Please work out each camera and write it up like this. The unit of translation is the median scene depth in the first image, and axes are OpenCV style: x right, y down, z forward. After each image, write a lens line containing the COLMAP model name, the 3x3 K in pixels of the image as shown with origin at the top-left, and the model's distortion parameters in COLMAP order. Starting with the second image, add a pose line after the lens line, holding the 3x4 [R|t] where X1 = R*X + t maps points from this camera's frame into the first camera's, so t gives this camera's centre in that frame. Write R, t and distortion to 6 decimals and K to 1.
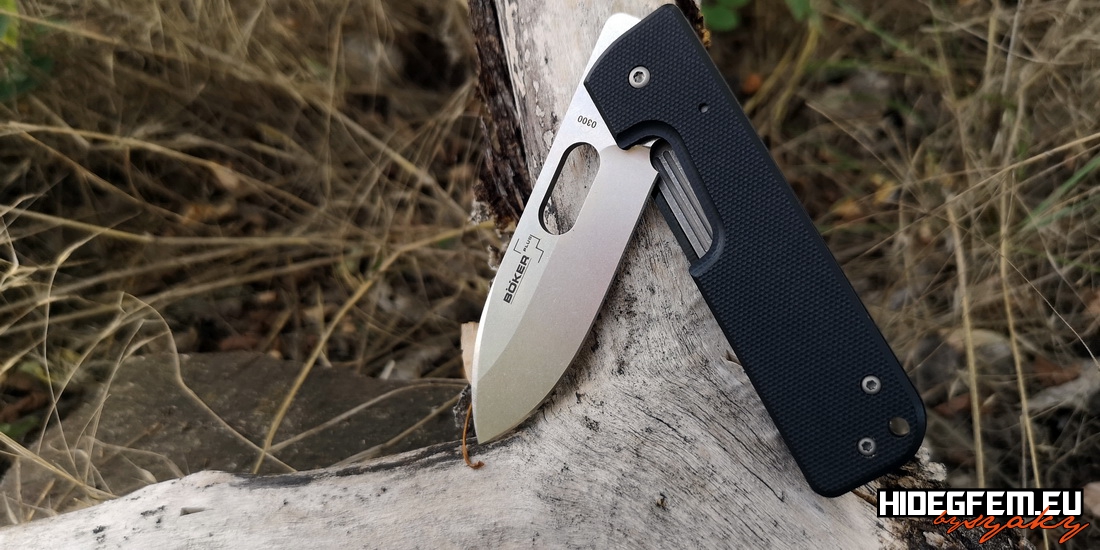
lens RADIAL K [[898.2, 0, 550.0], [0, 898.2, 275.0], [0, 0, 1]] dist [-0.006267, -0.049388]
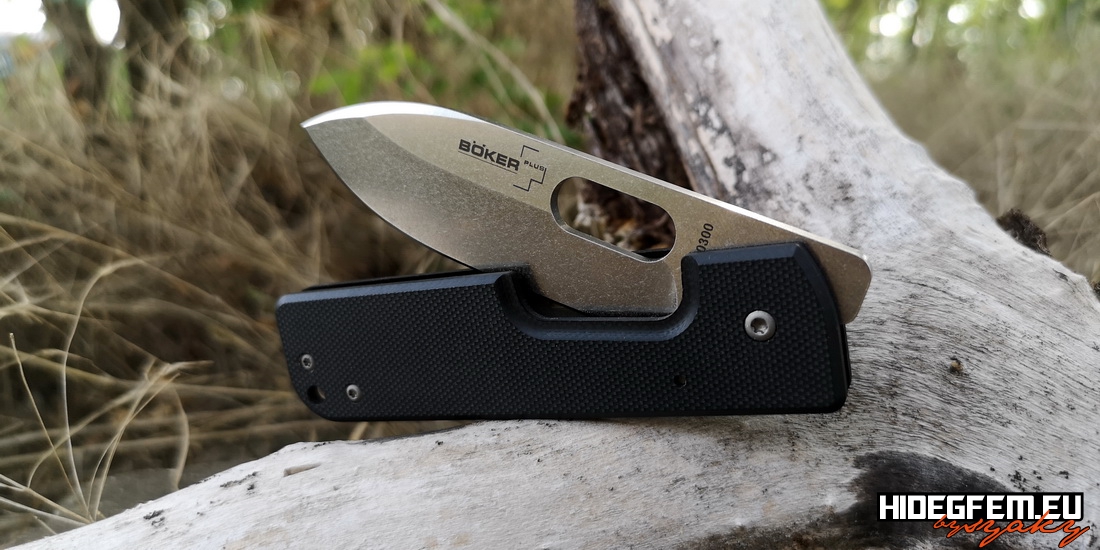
lens RADIAL K [[898.2, 0, 550.0], [0, 898.2, 275.0], [0, 0, 1]] dist [-0.006267, -0.049388]
pose [[0.990111, 0.001009, 0.140284, -0.321829], [0.051295, 0.928126, -0.368715, 0.420811], [-0.130573, 0.372265, 0.918896, 0.262298]]
